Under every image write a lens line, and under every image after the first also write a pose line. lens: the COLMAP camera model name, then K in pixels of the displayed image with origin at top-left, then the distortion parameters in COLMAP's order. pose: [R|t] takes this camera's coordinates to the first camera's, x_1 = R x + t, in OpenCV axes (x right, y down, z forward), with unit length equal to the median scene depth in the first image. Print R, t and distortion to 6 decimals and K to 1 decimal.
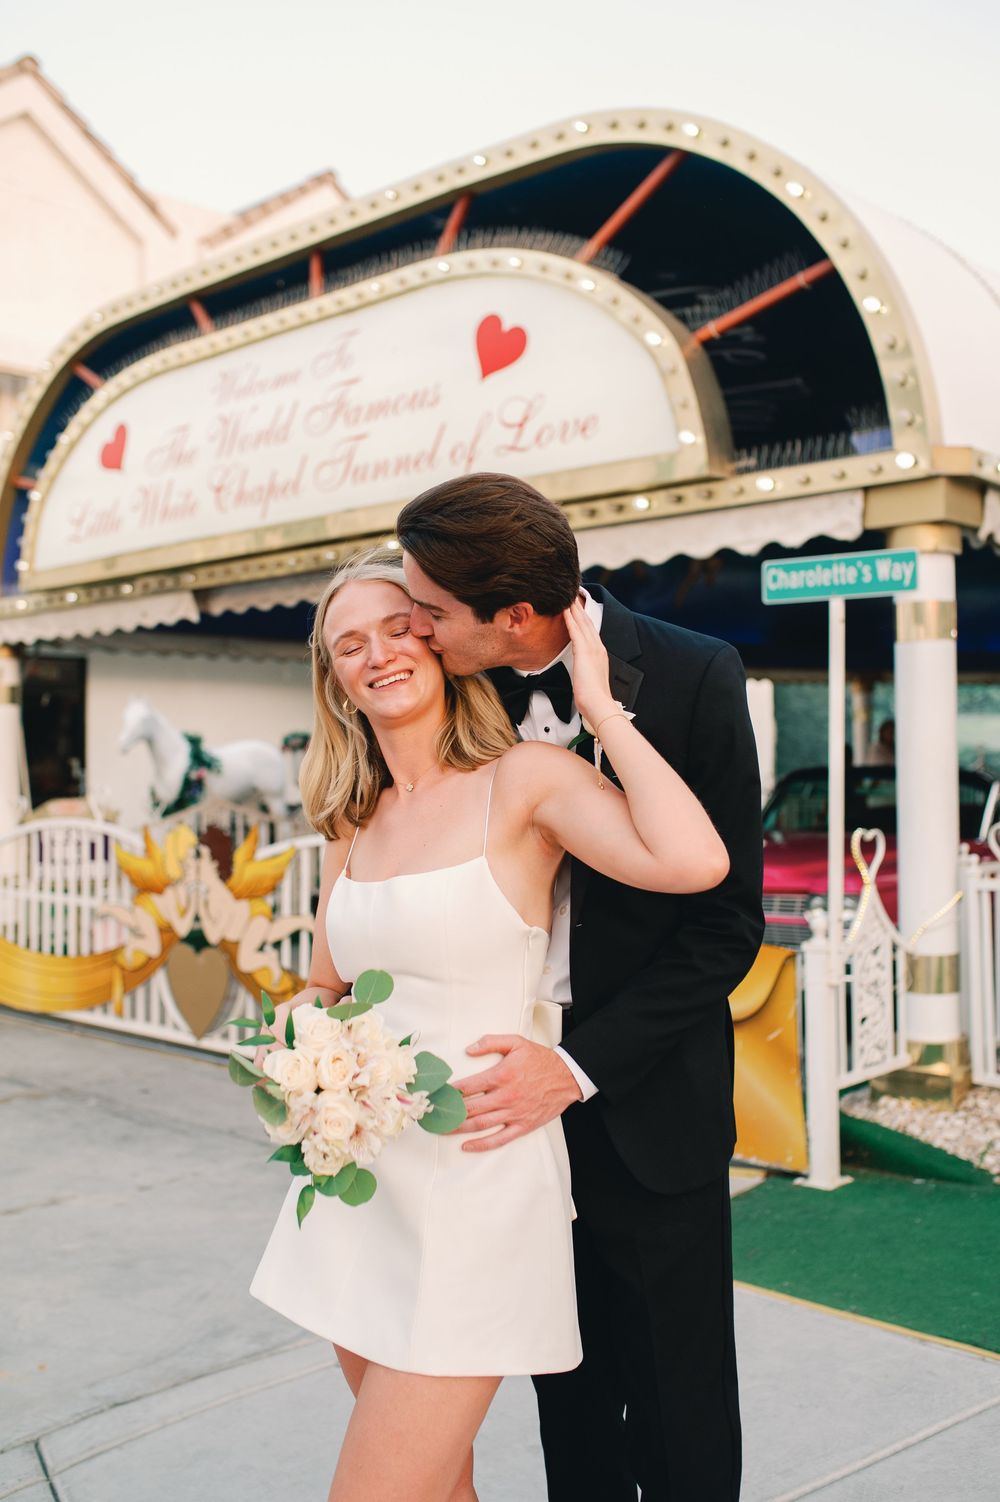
lens RADIAL K [[1460.7, 0, 507.2], [0, 1460.7, 725.2], [0, 0, 1]] dist [-0.061778, 0.072798]
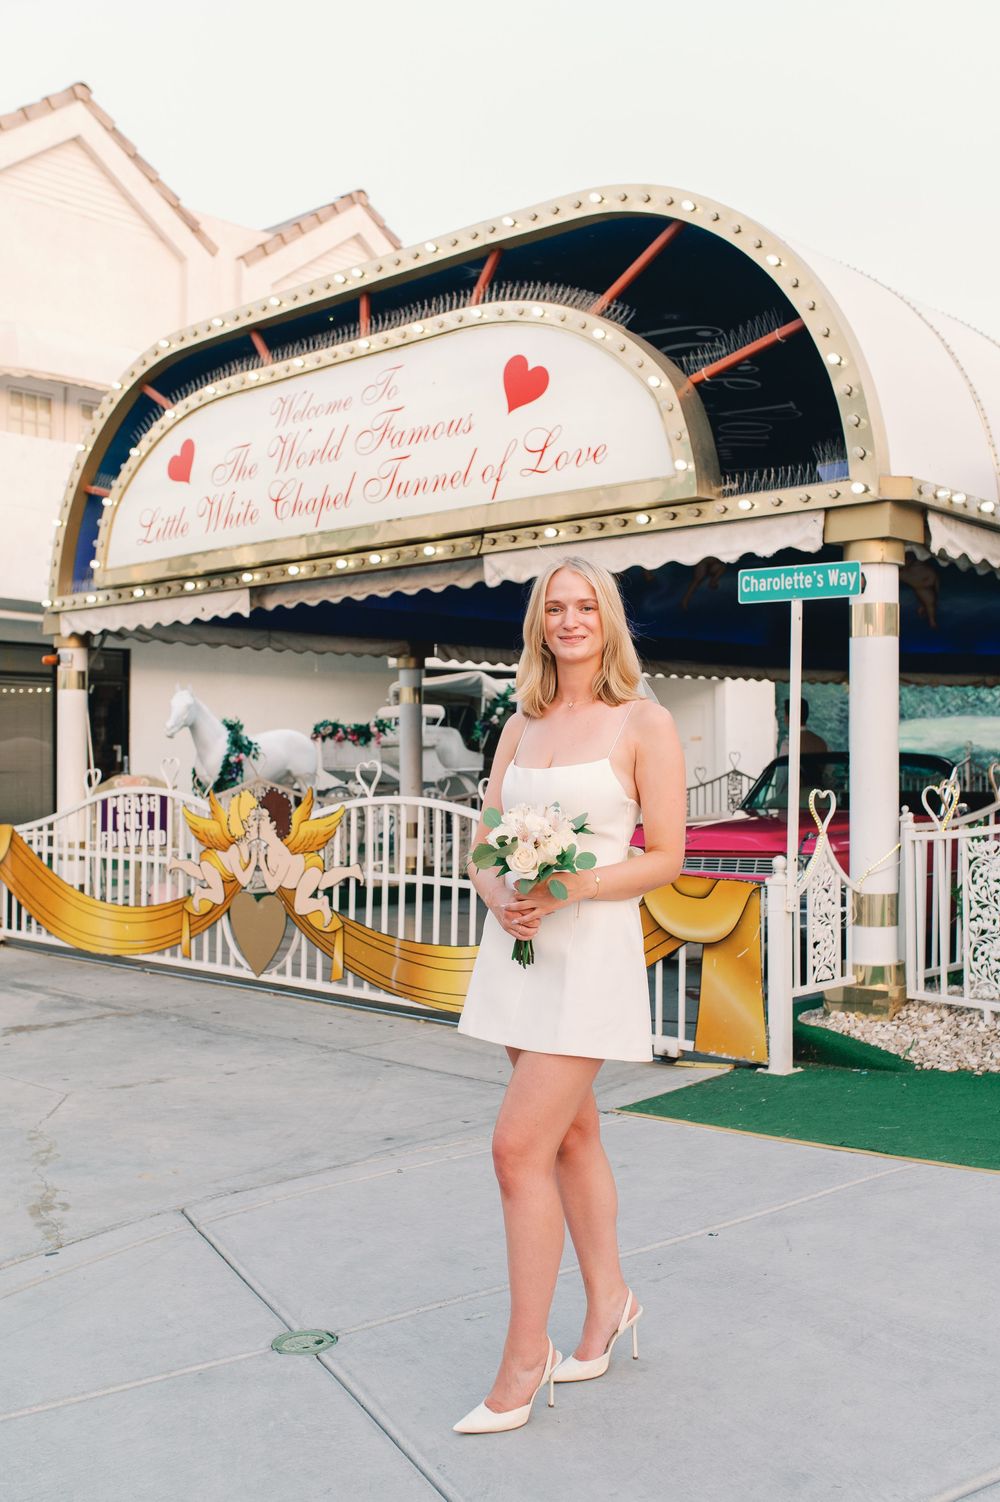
lens RADIAL K [[1512.3, 0, 508.3], [0, 1512.3, 751.1], [0, 0, 1]] dist [-0.067813, 0.100824]
pose [[0.999912, 0.011636, -0.006429, -0.006929], [-0.011552, 0.999849, 0.012986, 0.021071], [0.006579, -0.012911, 0.999895, -0.219416]]
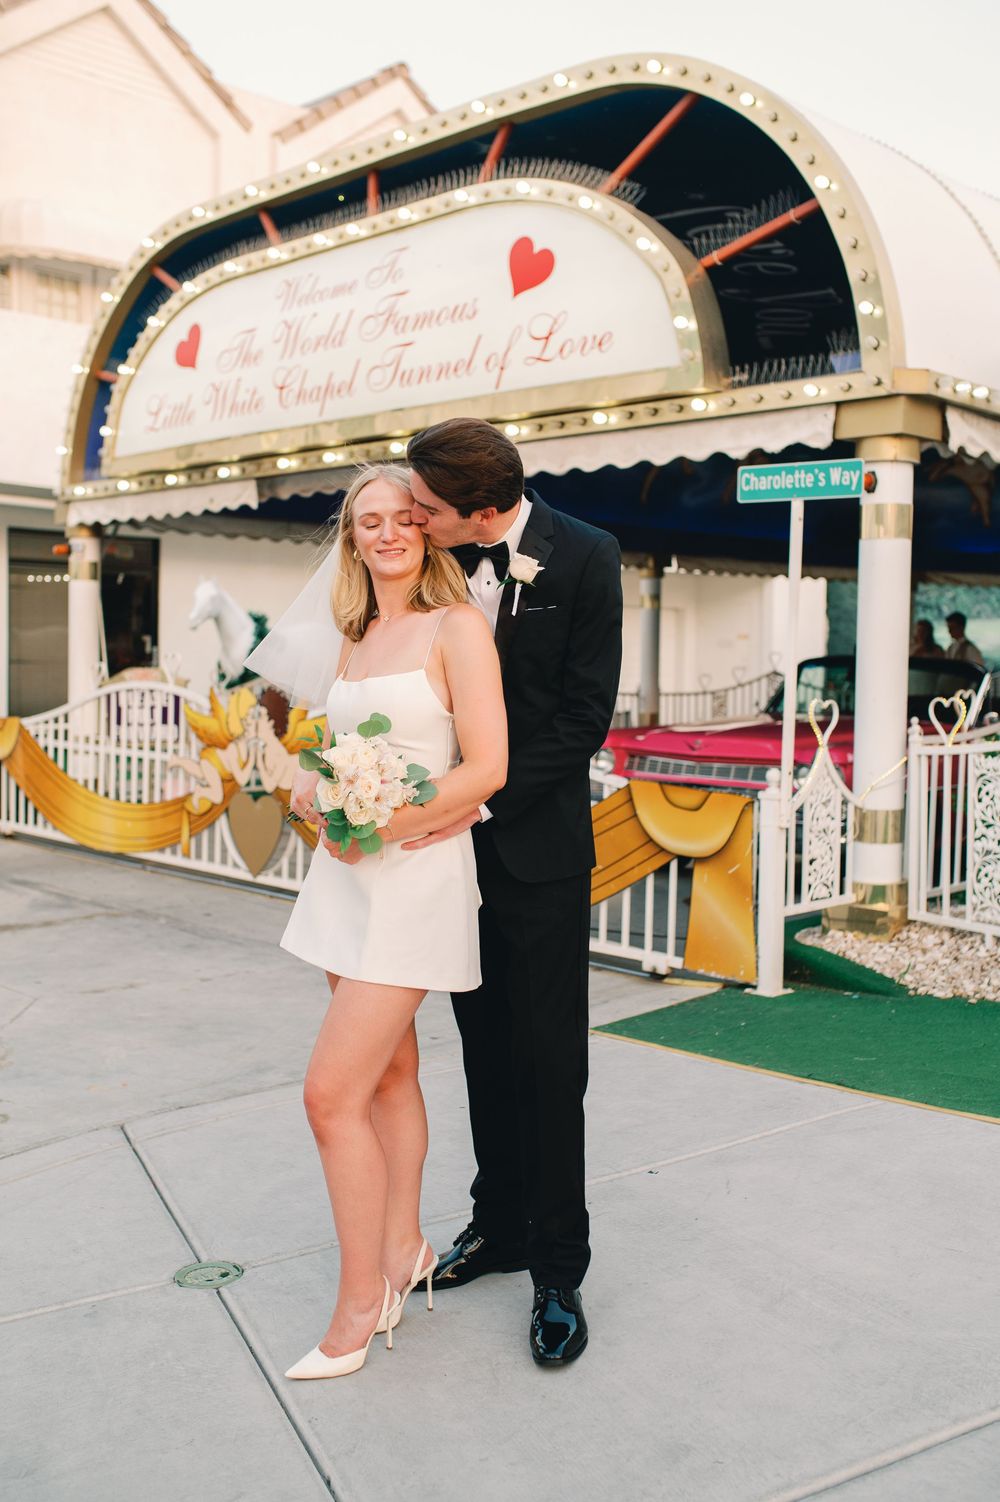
lens RADIAL K [[1523.8, 0, 516.7], [0, 1523.8, 719.6], [0, 0, 1]] dist [-0.066174, 0.100444]
pose [[0.998502, 0.029109, -0.046338, 0.047954], [-0.026092, 0.997581, 0.064424, 0.012701], [0.048102, -0.063118, 0.996846, -0.184838]]
